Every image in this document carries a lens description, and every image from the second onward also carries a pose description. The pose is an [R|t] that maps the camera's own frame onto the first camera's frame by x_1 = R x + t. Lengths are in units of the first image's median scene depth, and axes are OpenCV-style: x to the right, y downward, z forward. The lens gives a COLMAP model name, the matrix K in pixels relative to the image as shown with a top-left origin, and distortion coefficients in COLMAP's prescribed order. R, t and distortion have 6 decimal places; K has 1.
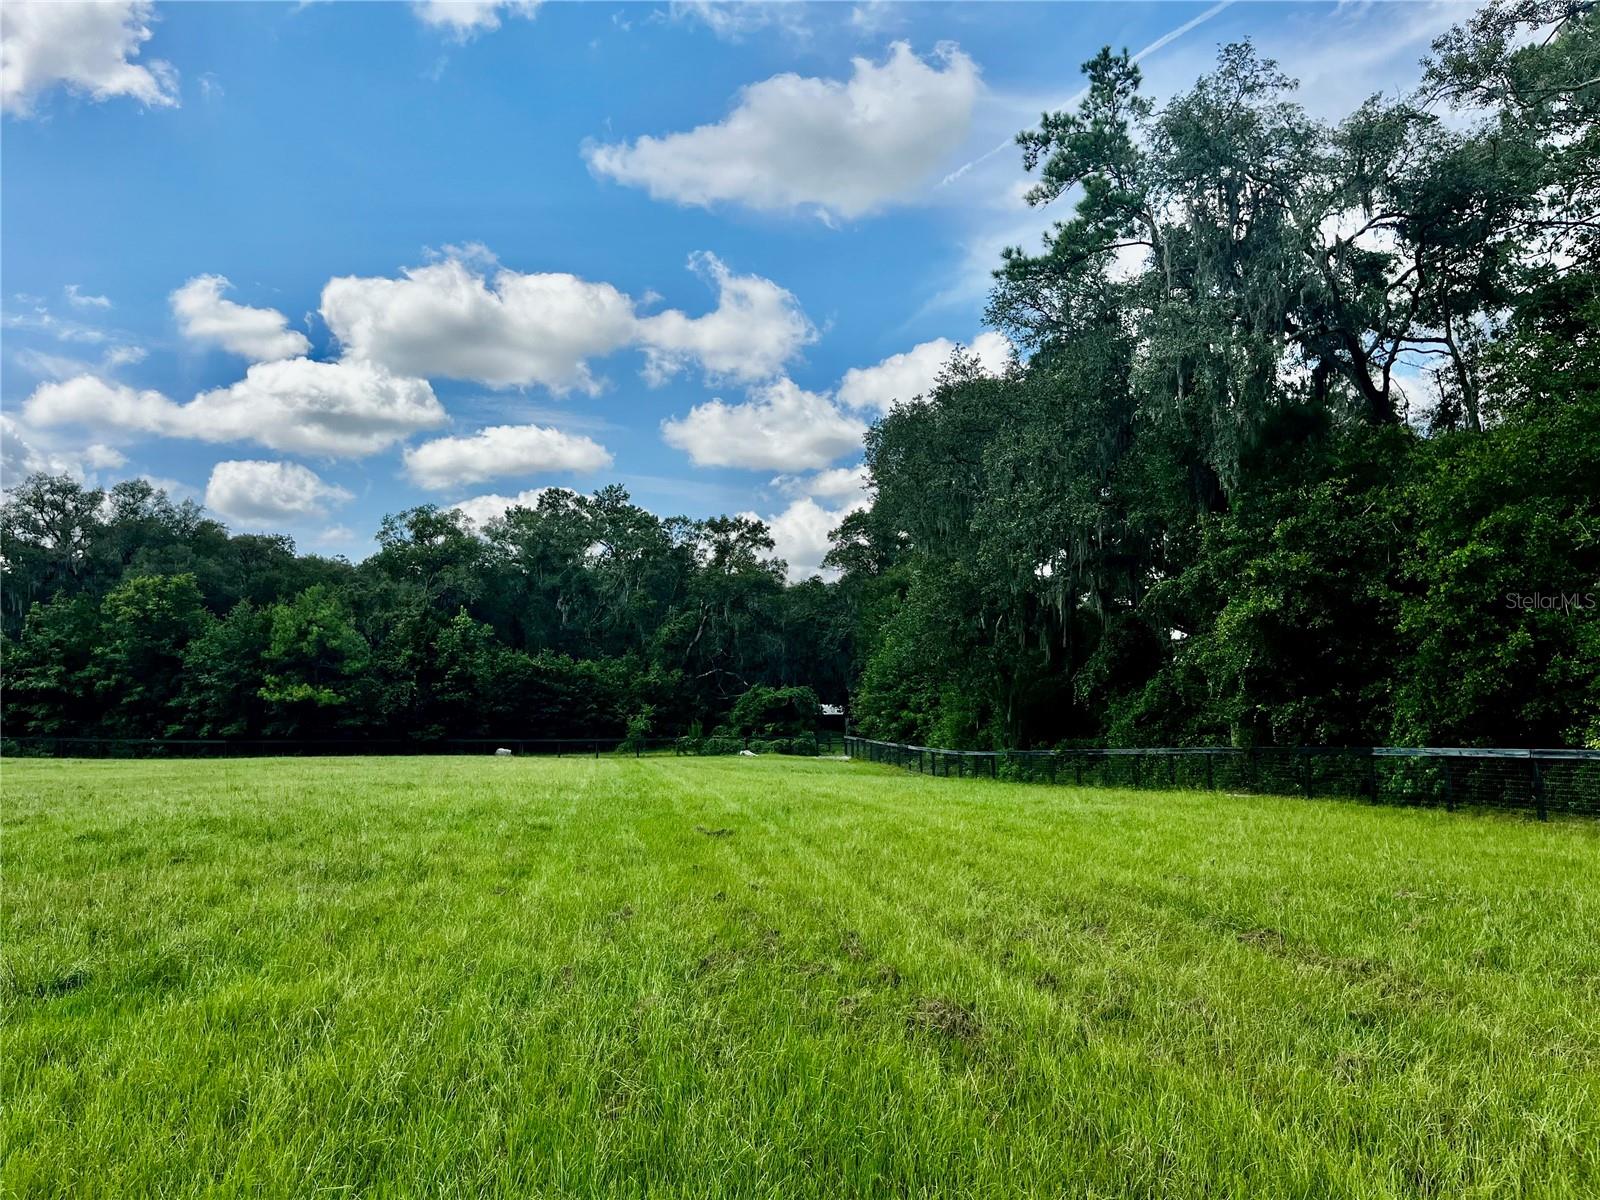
lens RADIAL K [[1200.7, 0, 800.0], [0, 1200.7, 600.0], [0, 0, 1]] dist [0.064263, -0.097541]
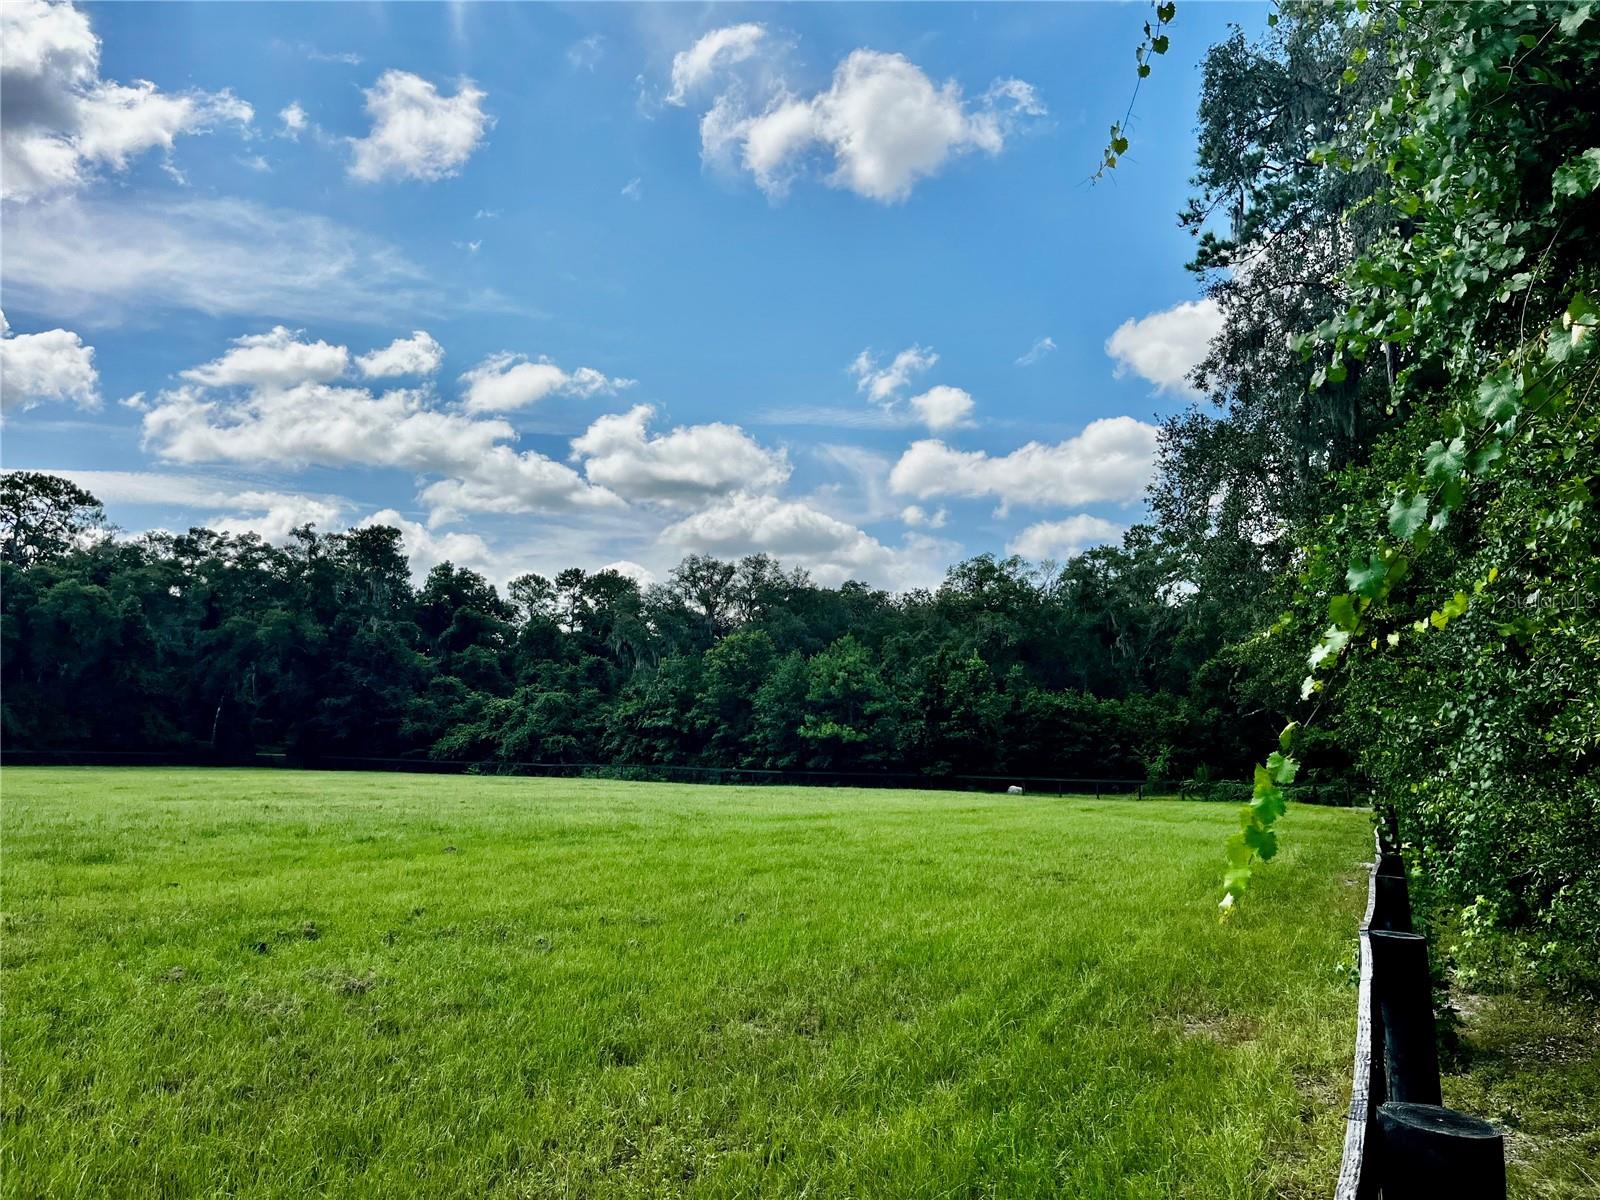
lens RADIAL K [[1200.7, 0, 800.0], [0, 1200.7, 600.0], [0, 0, 1]] dist [0.064263, -0.097541]
pose [[0.808765, -0.060835, -0.584977, 0.226856], [0.041398, 0.998057, -0.046559, 0.005555], [0.586673, 0.013439, 0.809712, 0.066177]]
